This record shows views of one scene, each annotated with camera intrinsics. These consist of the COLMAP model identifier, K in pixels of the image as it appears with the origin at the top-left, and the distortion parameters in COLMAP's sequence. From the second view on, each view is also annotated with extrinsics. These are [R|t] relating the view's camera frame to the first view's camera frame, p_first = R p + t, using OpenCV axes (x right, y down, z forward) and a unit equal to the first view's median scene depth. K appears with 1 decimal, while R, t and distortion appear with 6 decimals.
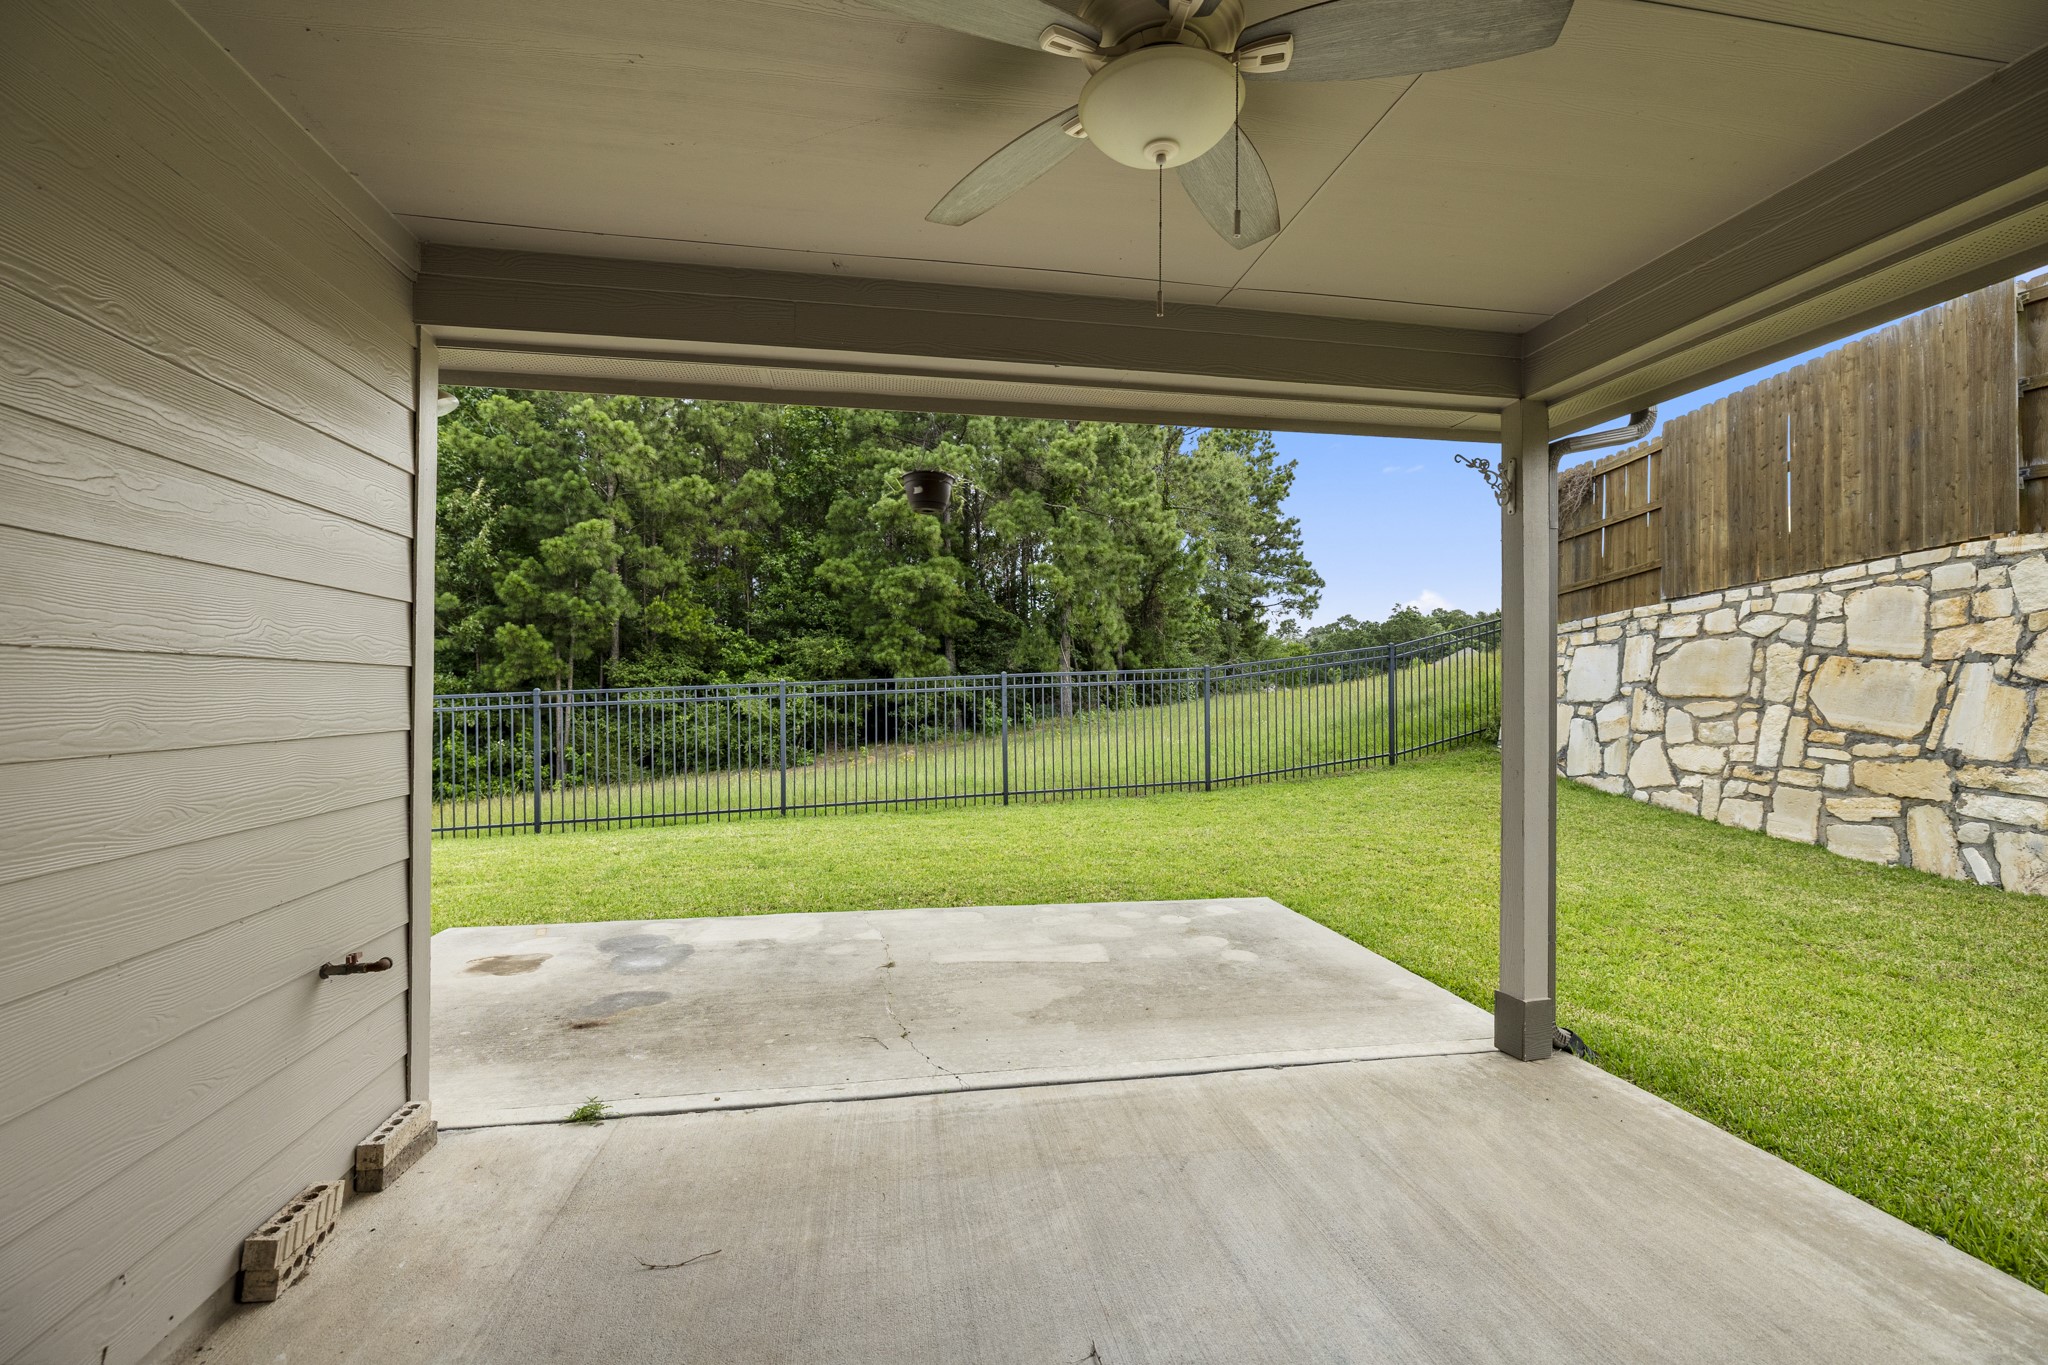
lens RADIAL K [[860.5, 0, 1036.1], [0, 860.5, 676.7], [0, 0, 1]] dist [0.002731, -0.002543]
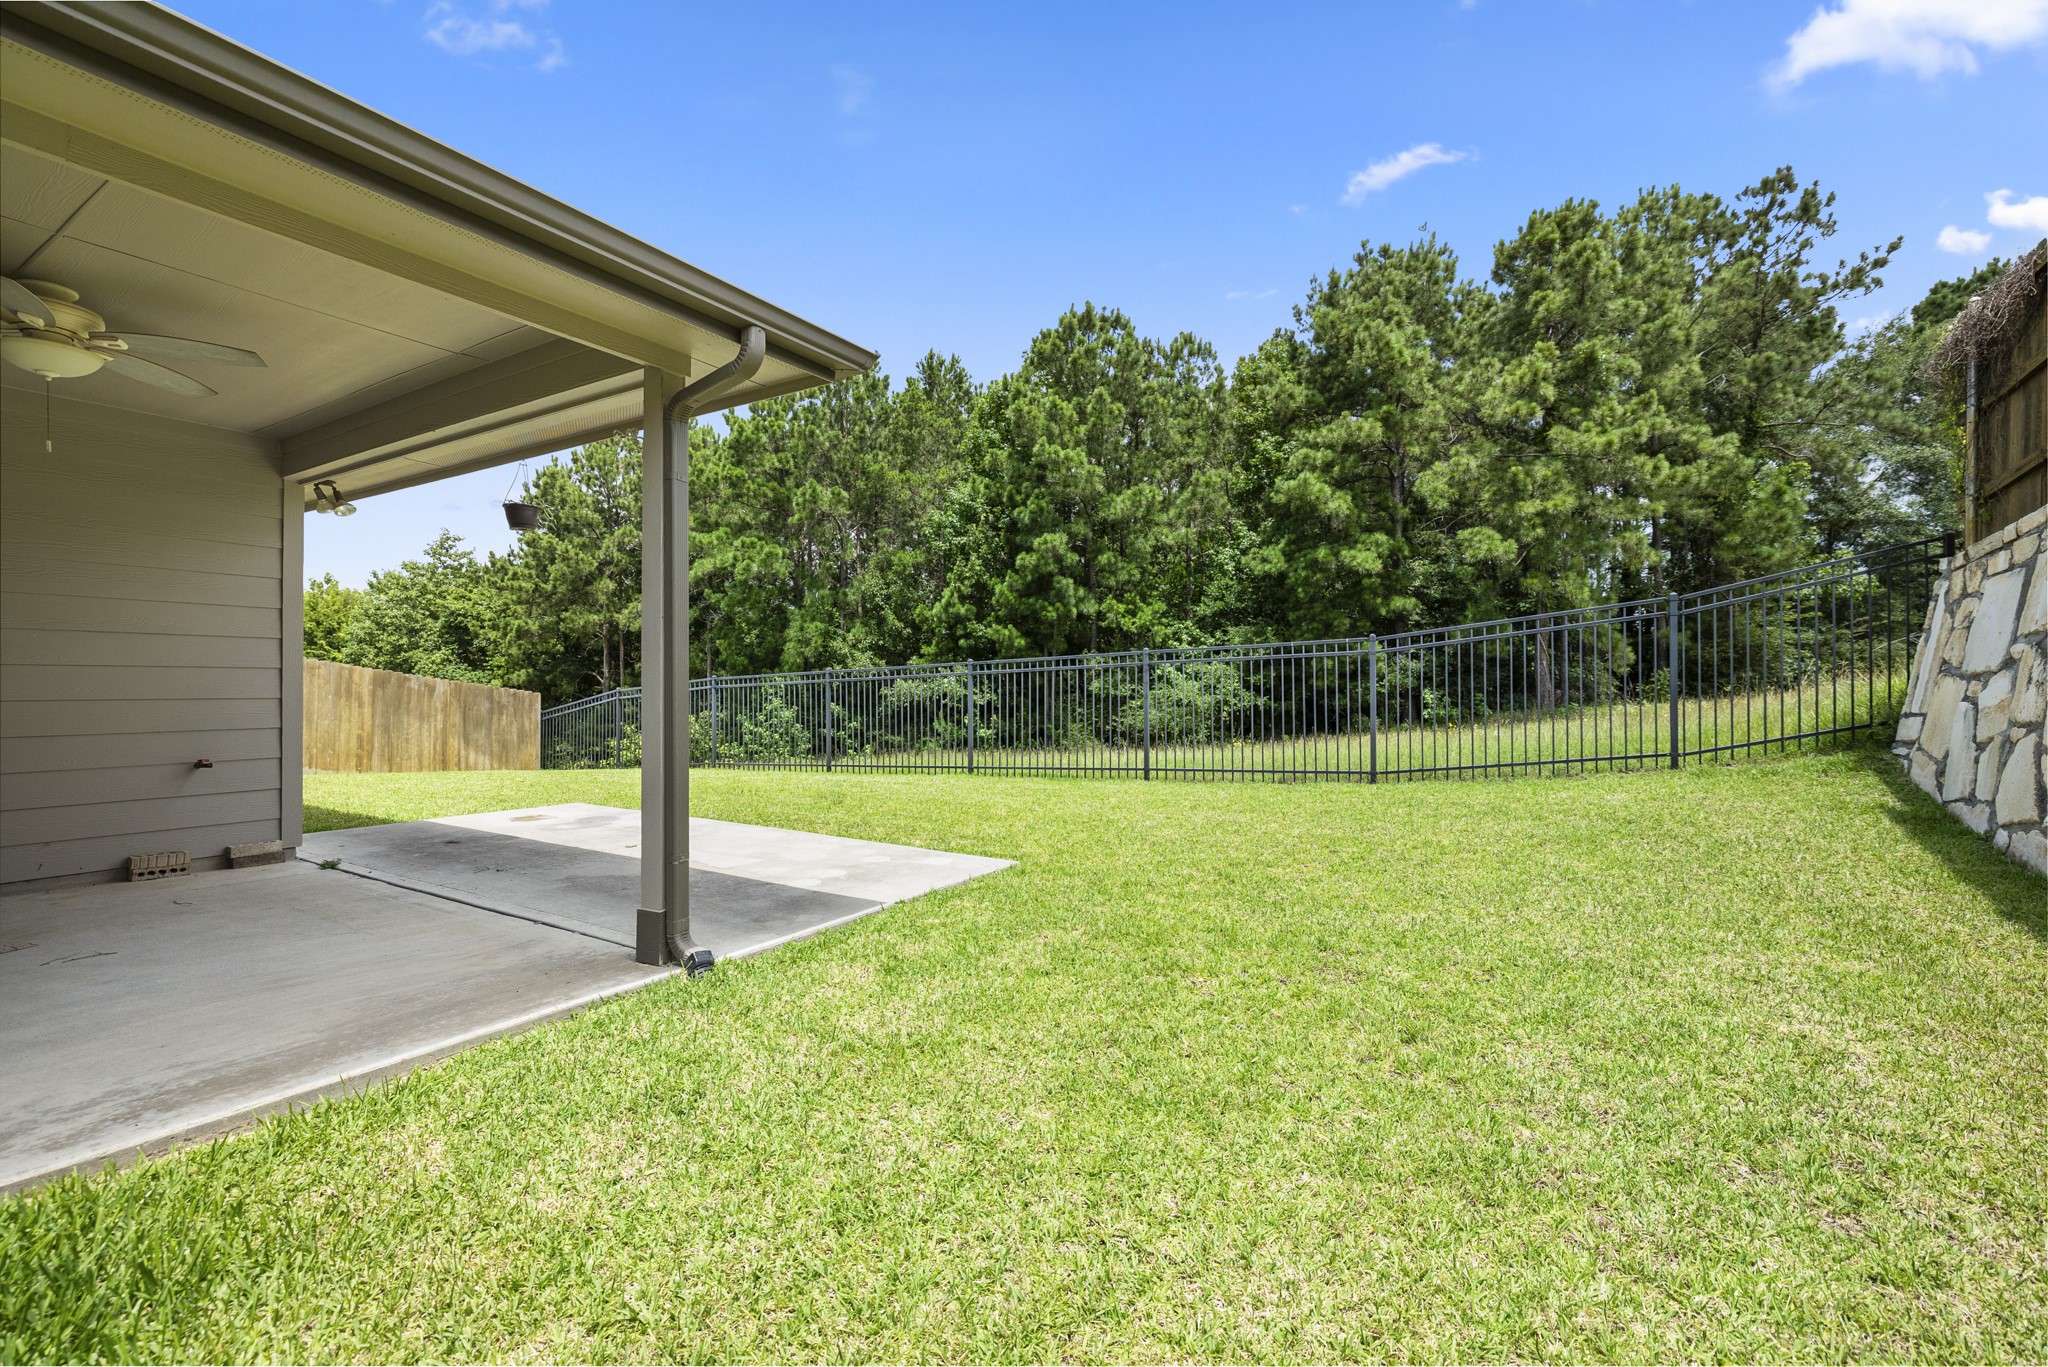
lens RADIAL K [[860.5, 0, 1030.5], [0, 860.5, 677.0], [0, 0, 1]] dist [0.002731, -0.002543]
pose [[0.753270, -0.004921, -0.657694, 0.489595], [0.009210, 0.999953, 0.003066, 0.022057], [0.657647, -0.008367, 0.753279, 0.143195]]
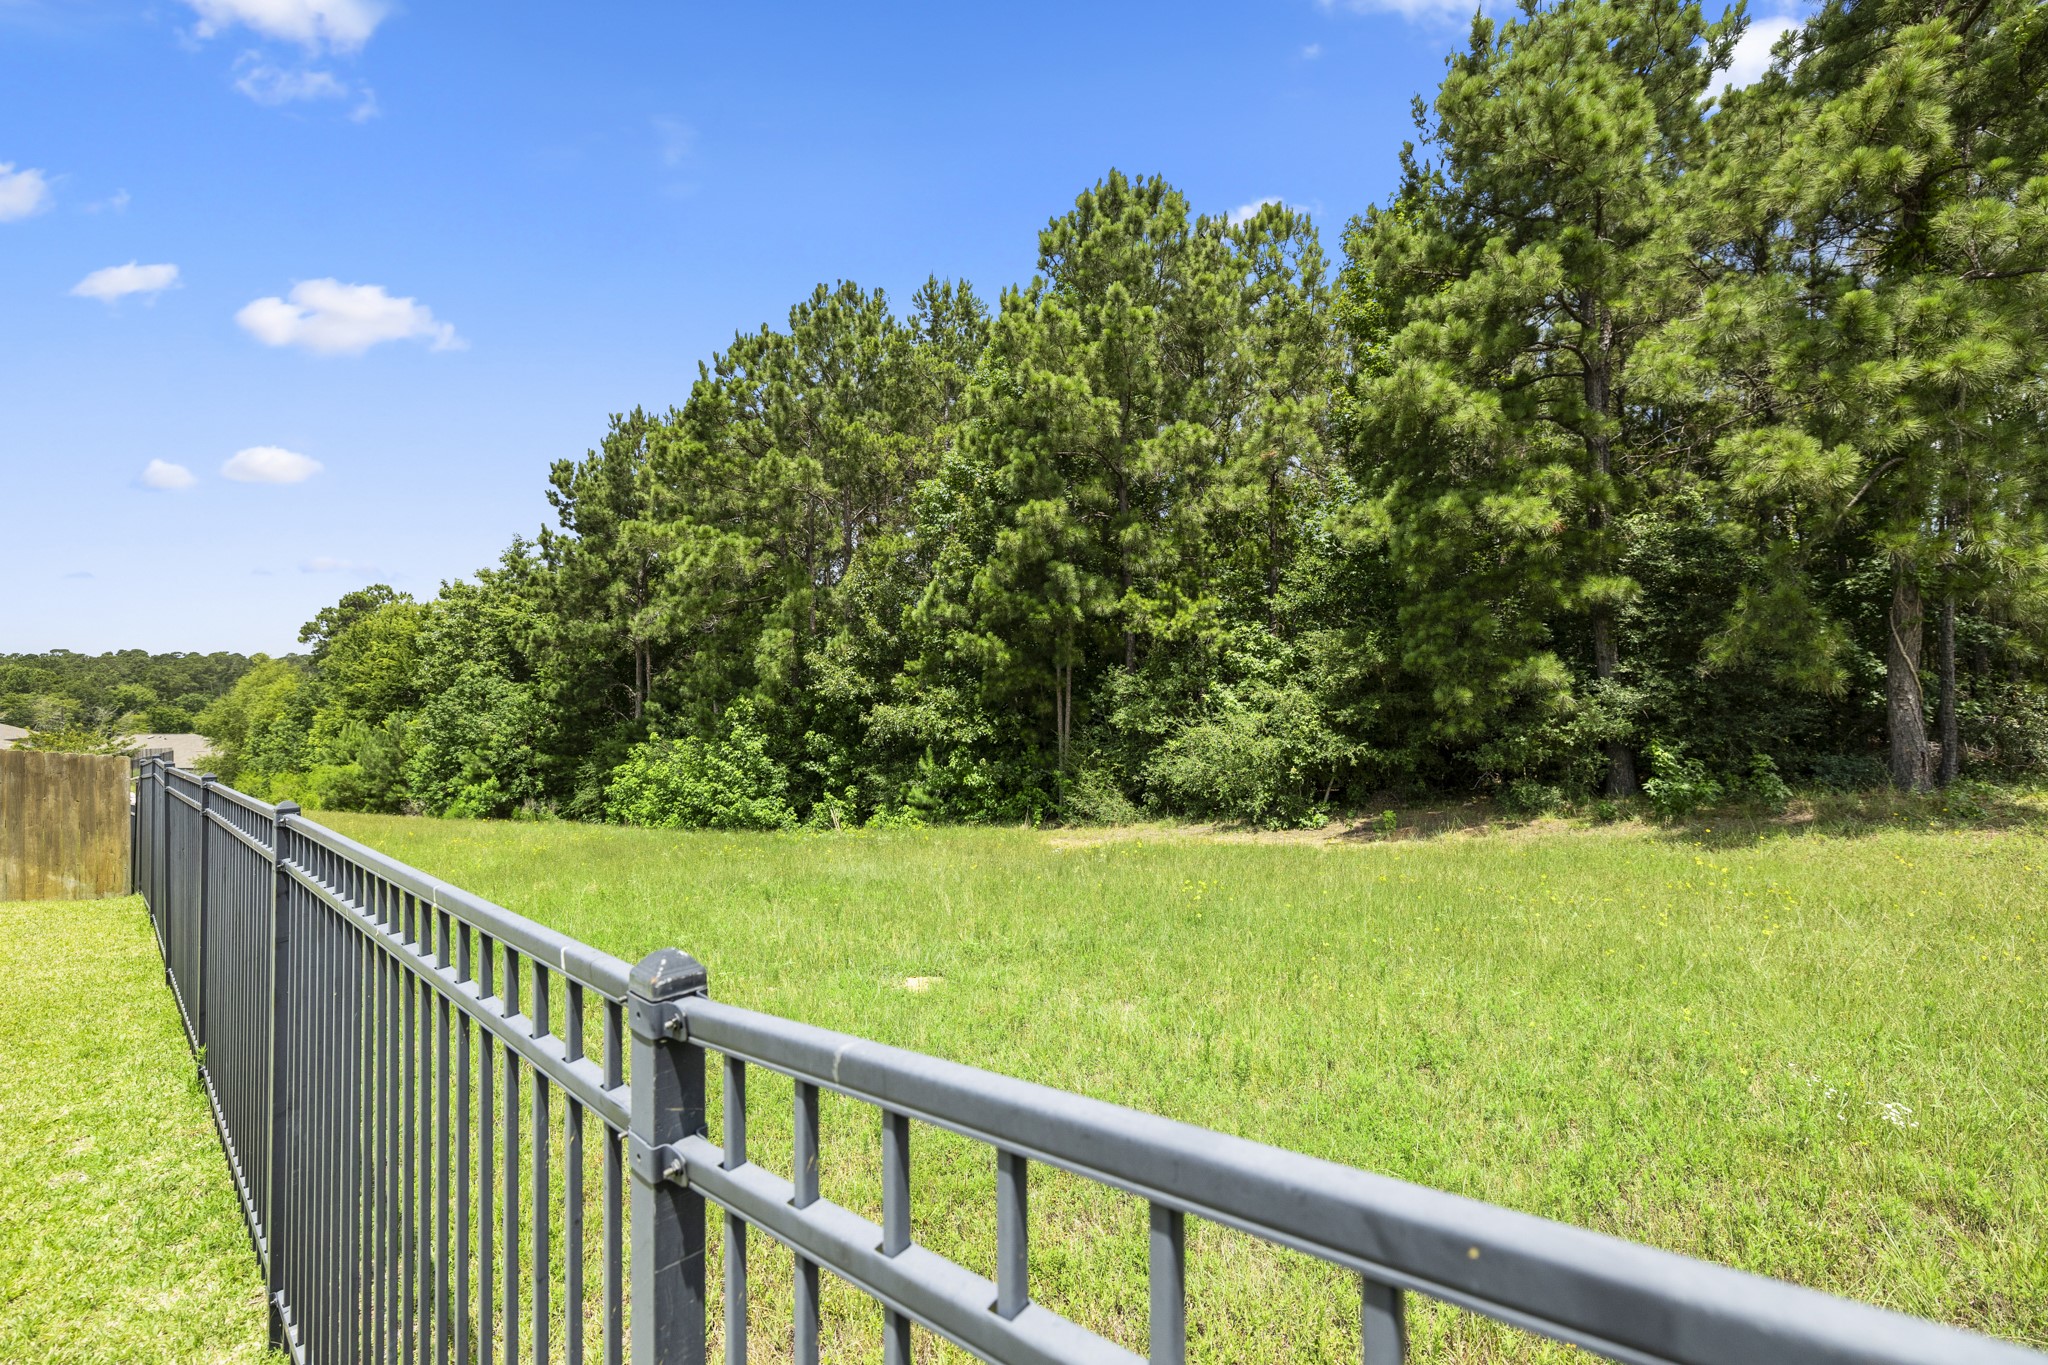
lens RADIAL K [[860.5, 0, 1028.5], [0, 860.5, 680.7], [0, 0, 1]] dist [0.002731, -0.002543]
pose [[0.589214, -0.002256, -0.807974, 0.285801], [0.008528, 0.999958, 0.003427, -0.024839], [0.807932, -0.008910, 0.589209, 0.970653]]
